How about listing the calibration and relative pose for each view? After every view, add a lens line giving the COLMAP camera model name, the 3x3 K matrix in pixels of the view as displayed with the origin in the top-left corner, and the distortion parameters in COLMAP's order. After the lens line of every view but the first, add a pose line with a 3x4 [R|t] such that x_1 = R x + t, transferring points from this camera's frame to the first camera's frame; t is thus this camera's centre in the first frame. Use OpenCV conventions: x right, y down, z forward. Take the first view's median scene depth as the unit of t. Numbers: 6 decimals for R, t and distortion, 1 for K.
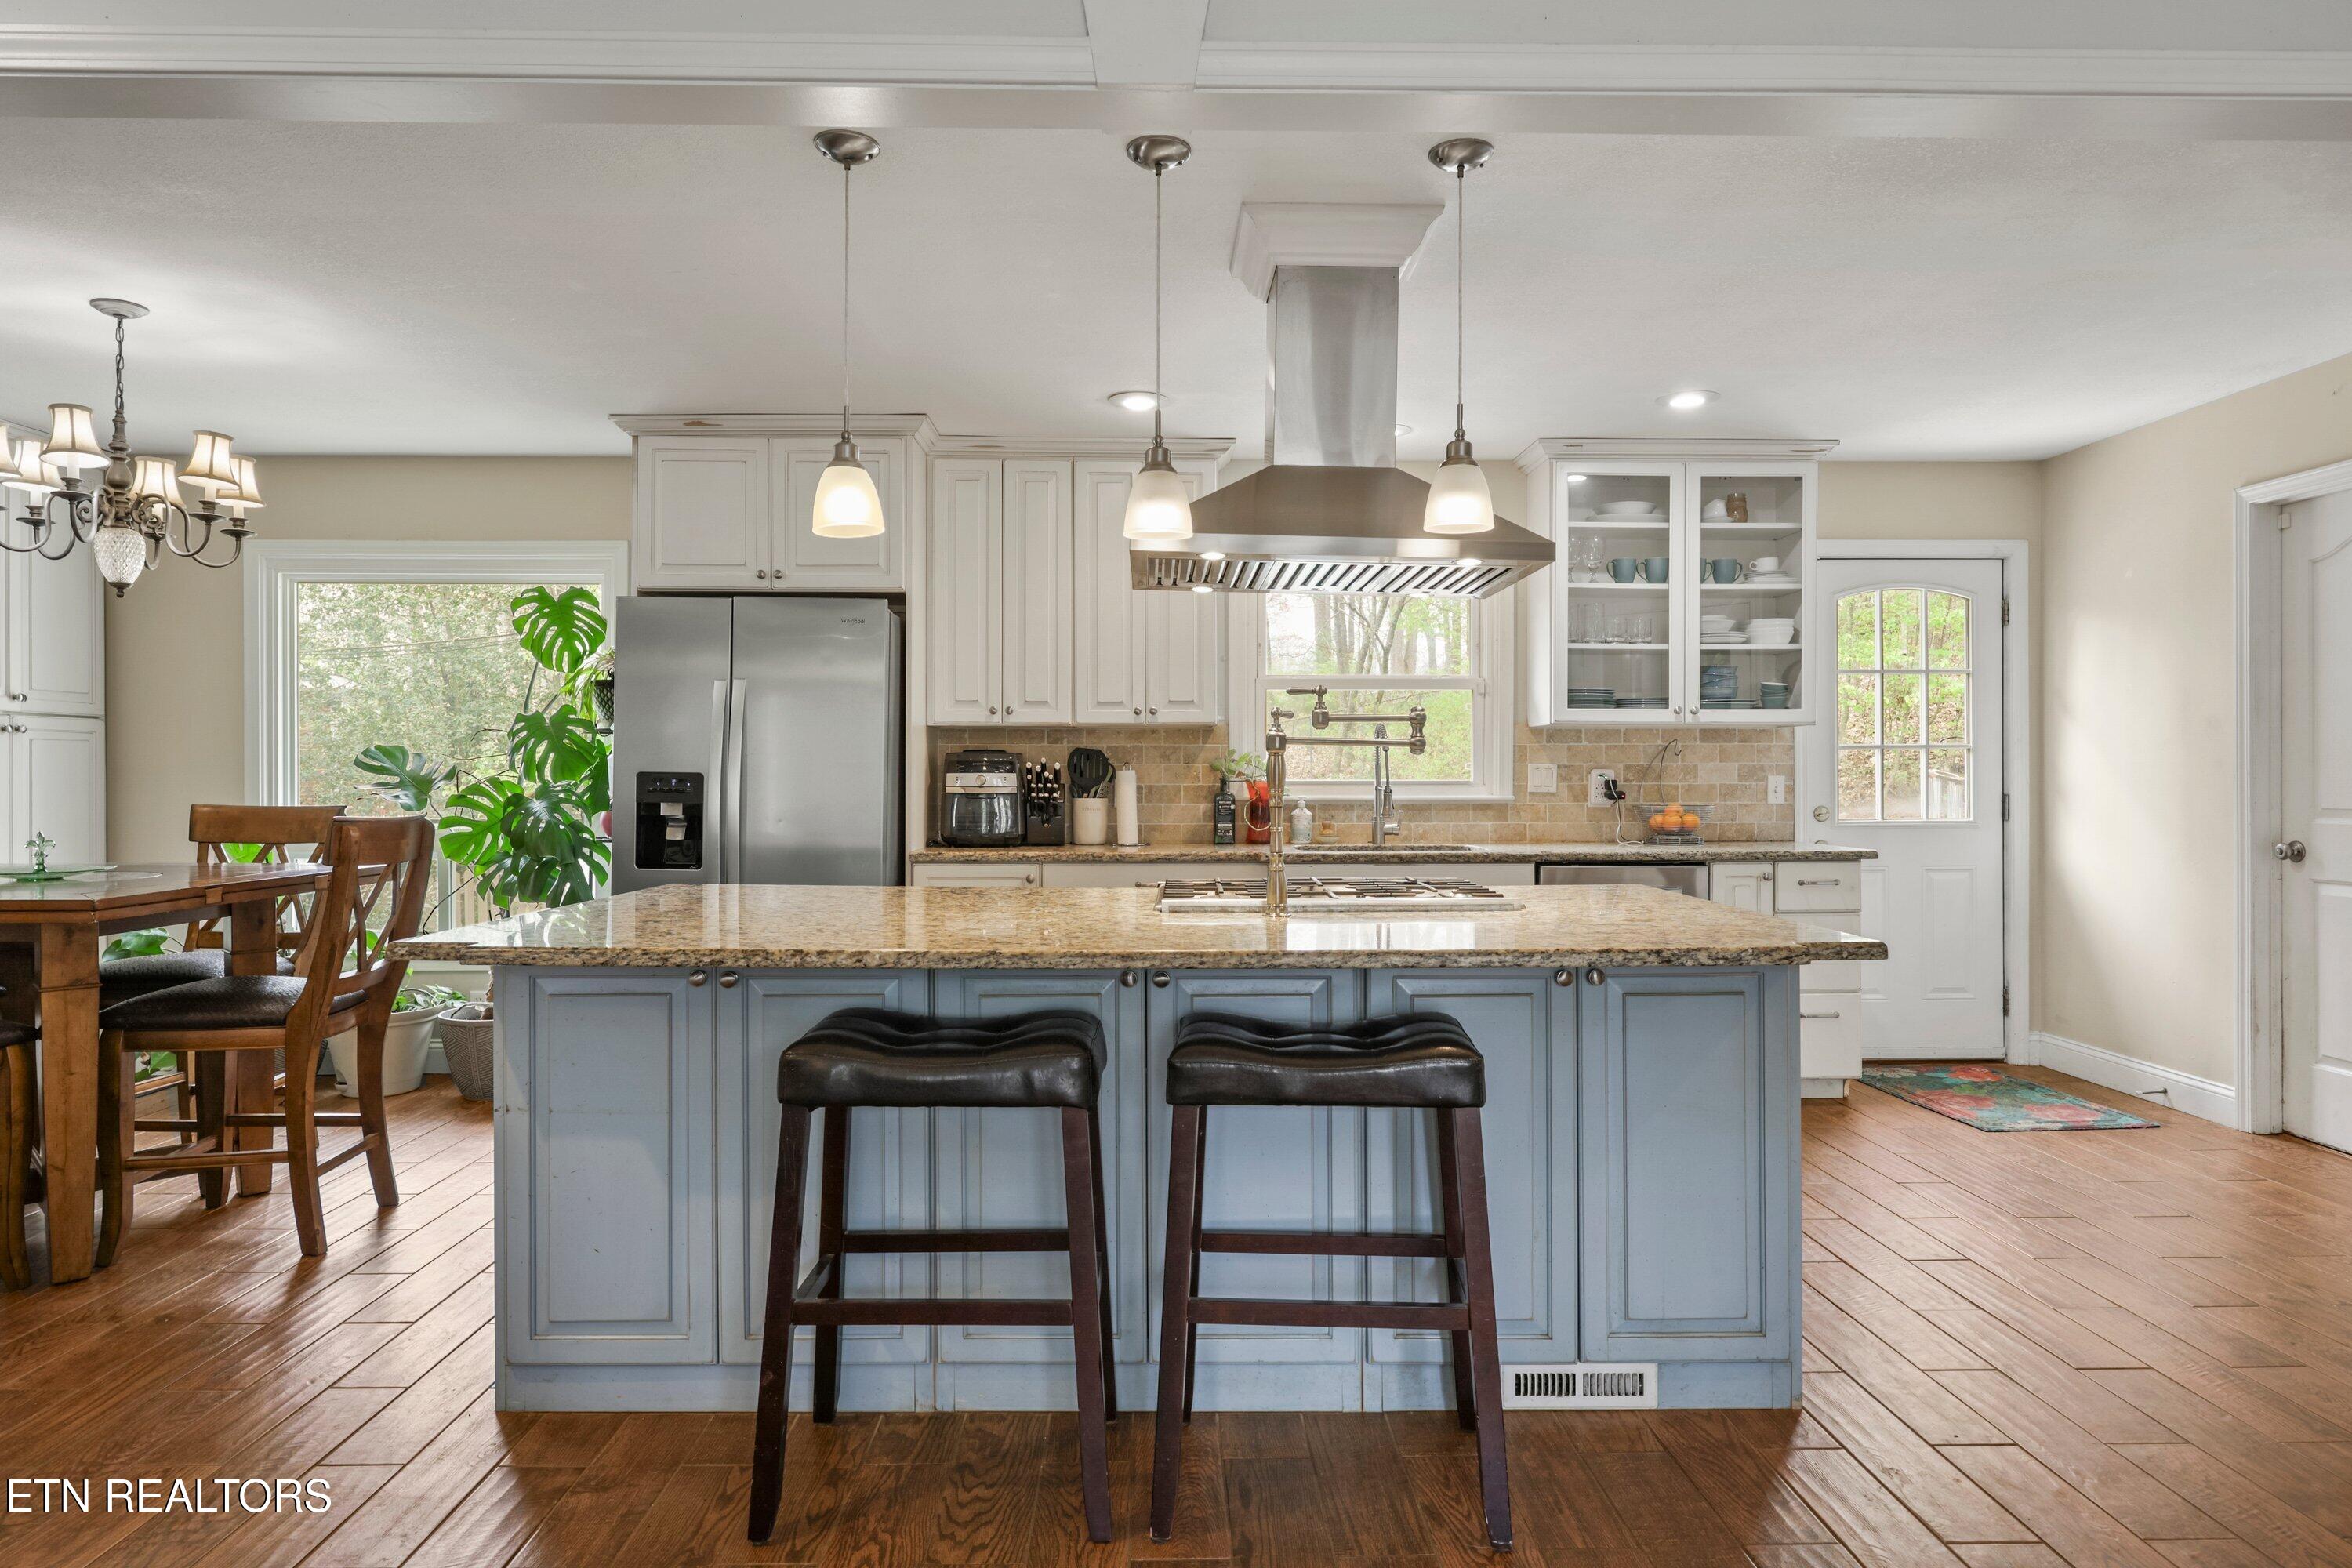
lens RADIAL K [[1329.1, 0, 1144.1], [0, 1329.1, 783.1], [0, 0, 1]] dist [0.001525, -0.004242]
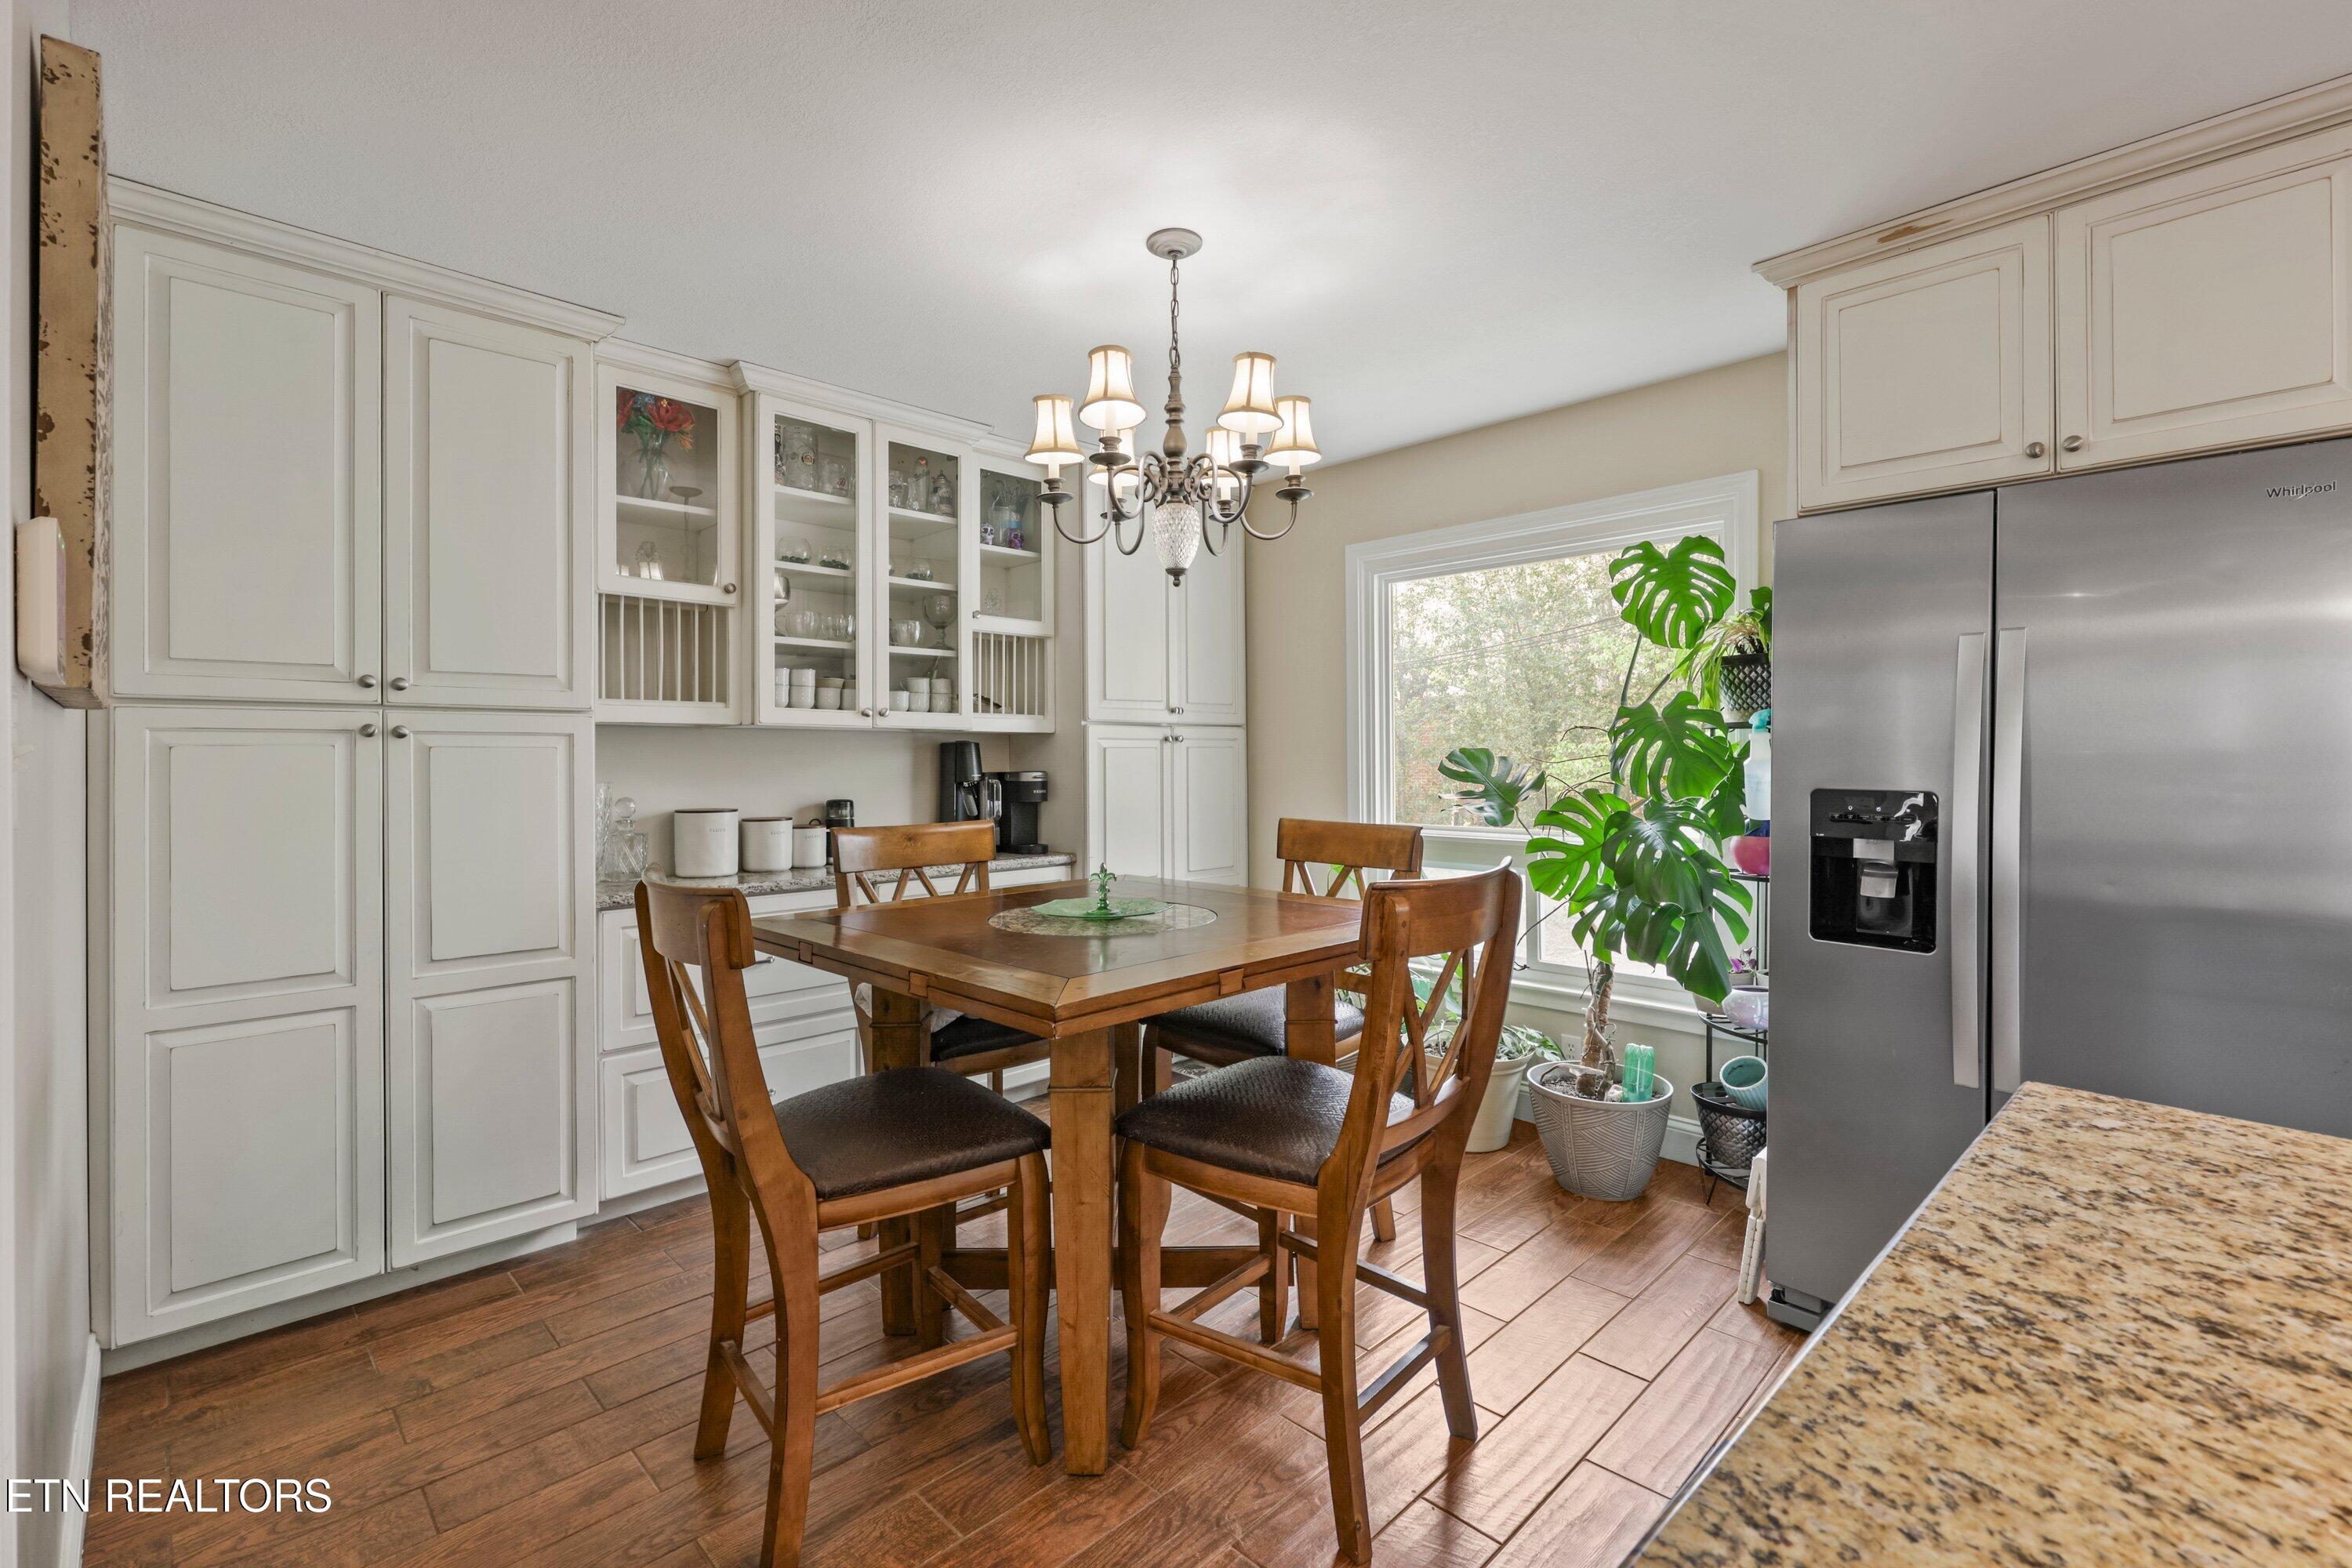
lens RADIAL K [[1044.3, 0, 1214.1], [0, 1044.3, 753.8], [0, 0, 1]] dist [0.007314, -0.000344]
pose [[0.713405, -0.009226, -0.700691, -0.215869], [0.003939, 0.999950, -0.009157, -0.020169], [0.700741, 0.003773, 0.713406, 0.404815]]
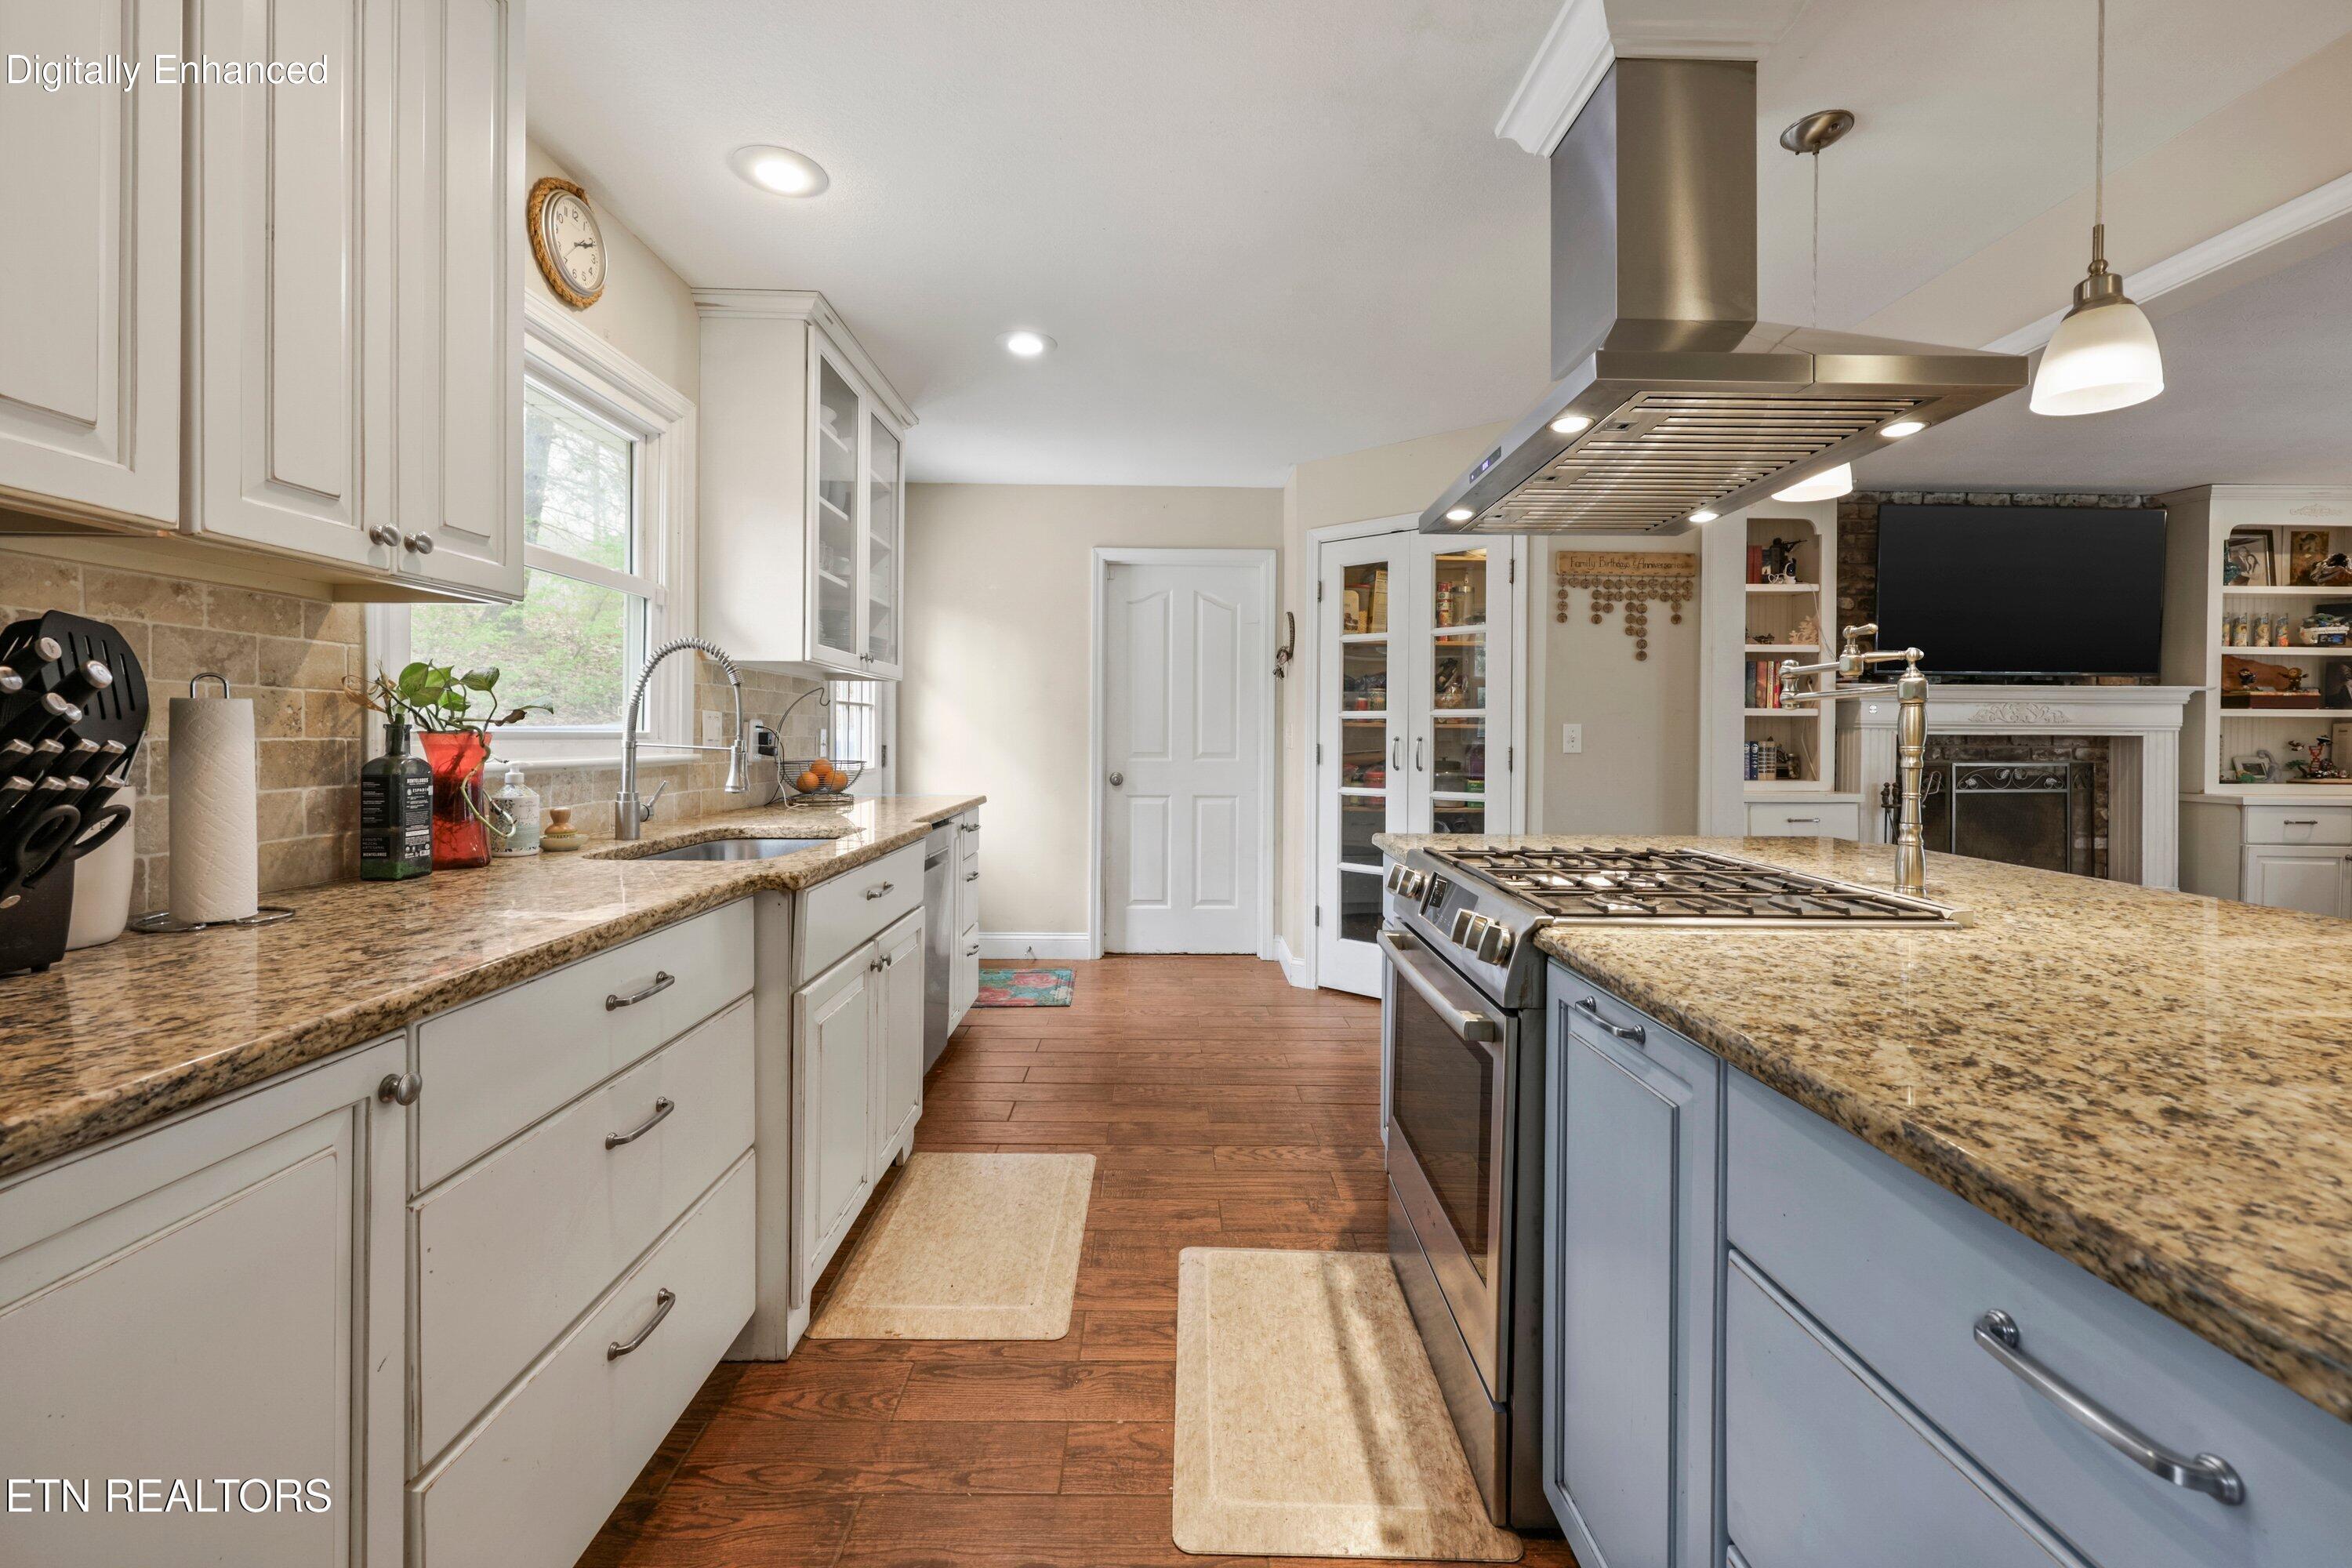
lens RADIAL K [[968.4, 0, 1171.5], [0, 968.4, 741.8], [0, 0, 1]] dist [0.000354, 0.000674]
pose [[-0.012841, -0.005699, 0.999901, -0.275652], [-0.002737, 0.999980, 0.005664, -0.000600], [-0.999914, -0.002664, -0.012856, 0.817525]]
